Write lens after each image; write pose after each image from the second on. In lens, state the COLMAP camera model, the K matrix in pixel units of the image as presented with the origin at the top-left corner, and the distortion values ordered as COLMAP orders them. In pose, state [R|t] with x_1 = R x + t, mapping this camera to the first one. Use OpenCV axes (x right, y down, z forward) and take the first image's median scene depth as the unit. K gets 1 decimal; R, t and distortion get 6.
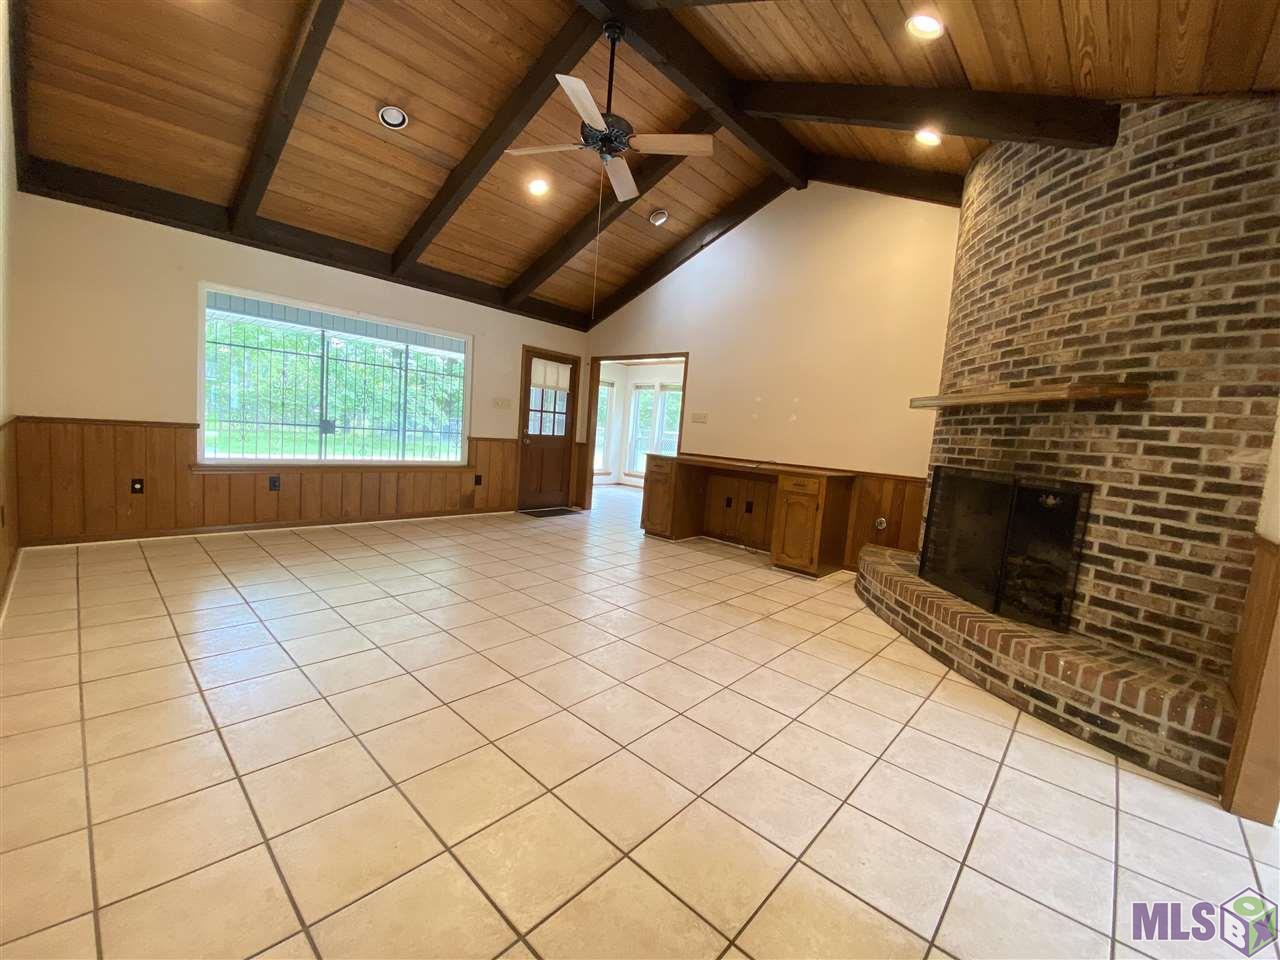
lens RADIAL K [[521.0, 0, 640.0], [0, 521.0, 480.0], [0, 0, 1]] dist [-0.040560, -0.000097]
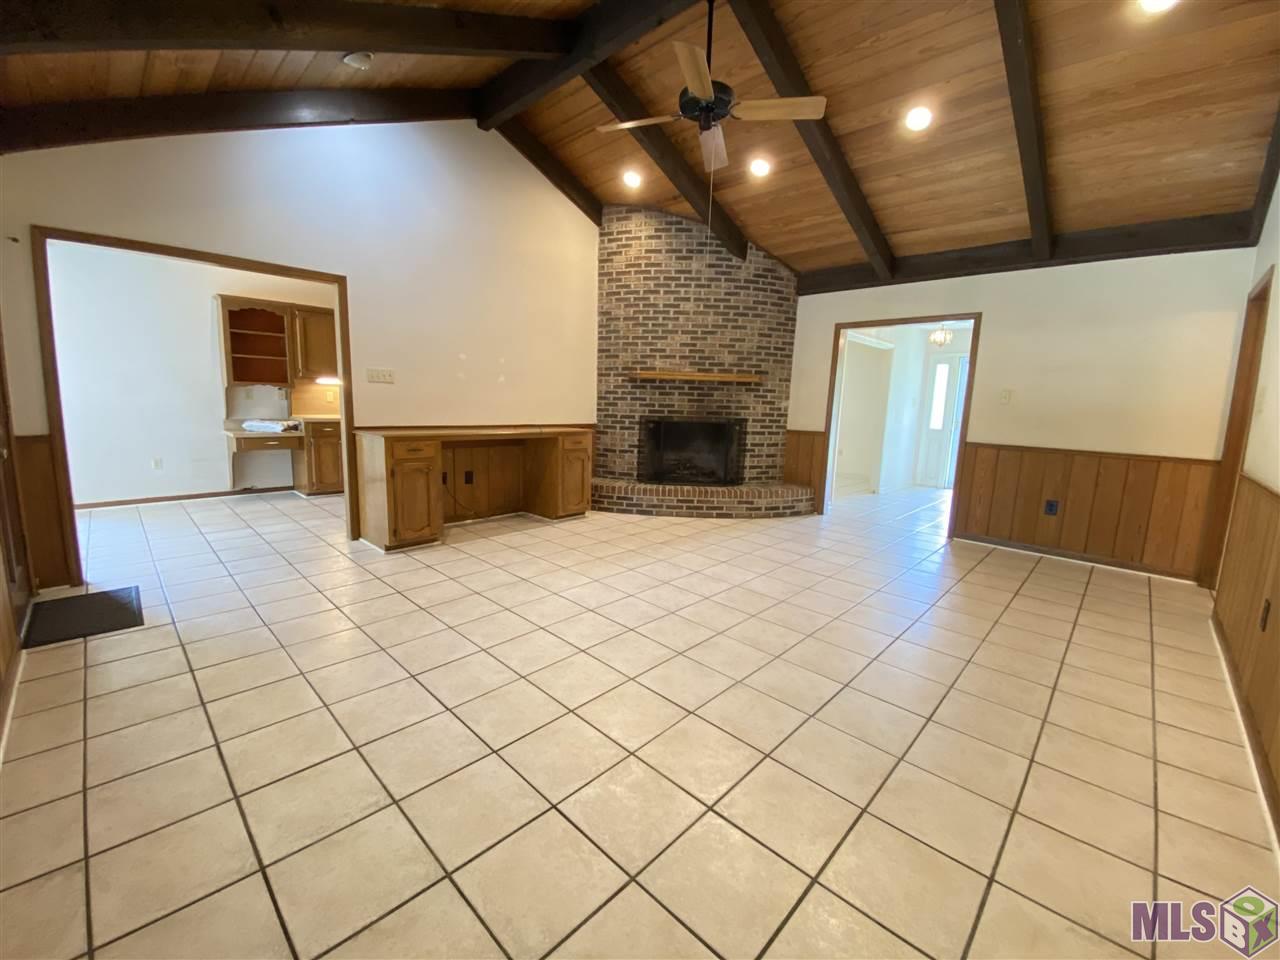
lens RADIAL K [[515.3, 0, 640.0], [0, 515.3, 480.0], [0, 0, 1]] dist [0.028445, -0.021537]
pose [[0.017824, -0.232591, 0.972411, -1.507644], [0.064214, 0.970824, 0.231034, -0.301793], [-0.997777, 0.058324, 0.032240, 1.459711]]
